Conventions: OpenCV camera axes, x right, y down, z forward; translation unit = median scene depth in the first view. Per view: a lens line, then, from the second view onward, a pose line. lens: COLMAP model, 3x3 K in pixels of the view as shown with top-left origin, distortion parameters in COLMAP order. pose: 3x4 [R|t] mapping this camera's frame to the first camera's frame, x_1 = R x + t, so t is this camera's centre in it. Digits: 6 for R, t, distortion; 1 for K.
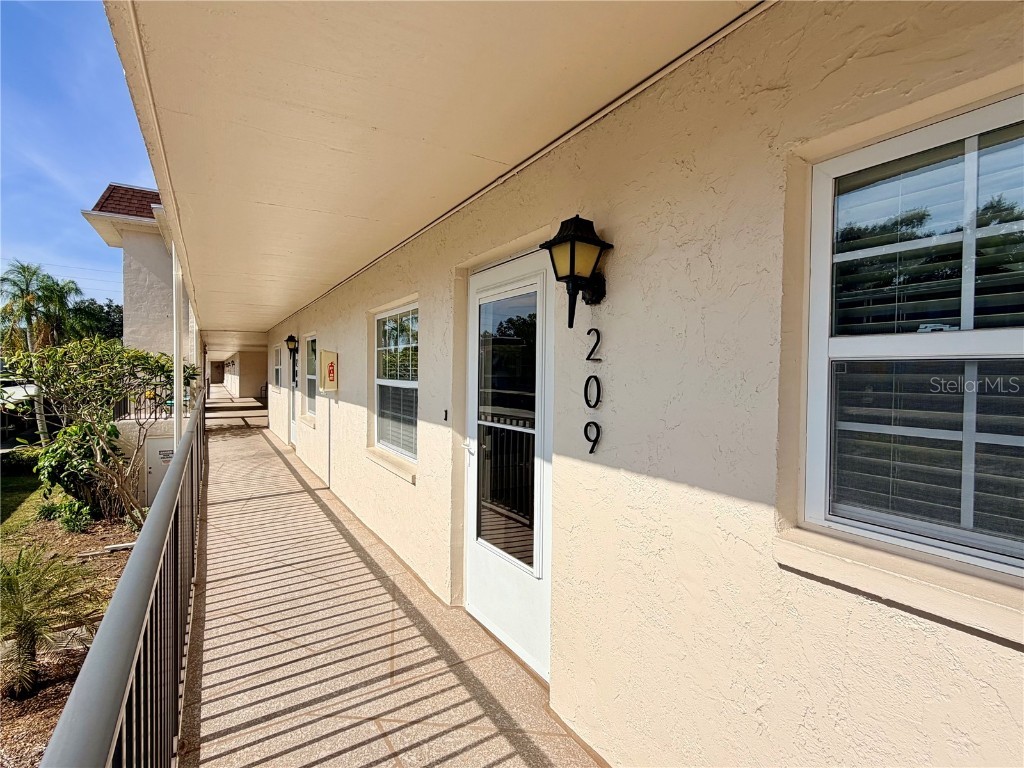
lens RADIAL K [[501.5, 0, 510.4], [0, 501.5, 382.3], [0, 0, 1]] dist [-0.001893, -0.000226]
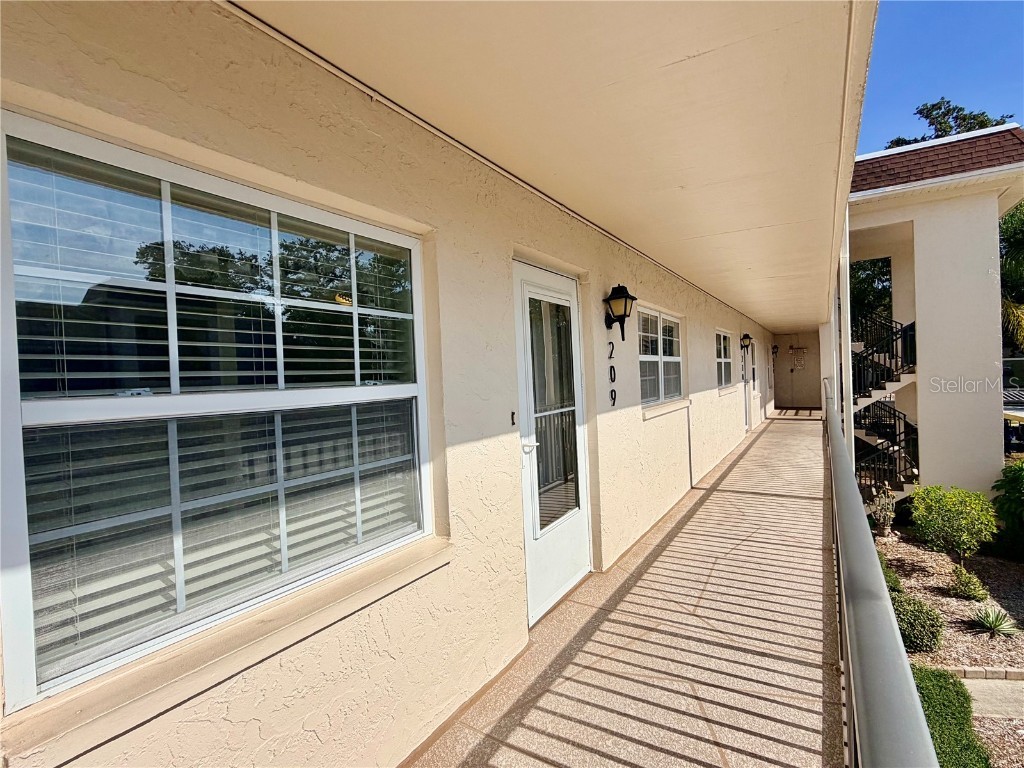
lens RADIAL K [[501.5, 0, 510.4], [0, 501.5, 382.3], [0, 0, 1]] dist [-0.001893, -0.000226]
pose [[-0.456722, -0.001431, 0.889608, -1.090479], [0.055288, 0.998020, 0.029990, -0.023396], [-0.887890, 0.062881, -0.455739, 1.758819]]
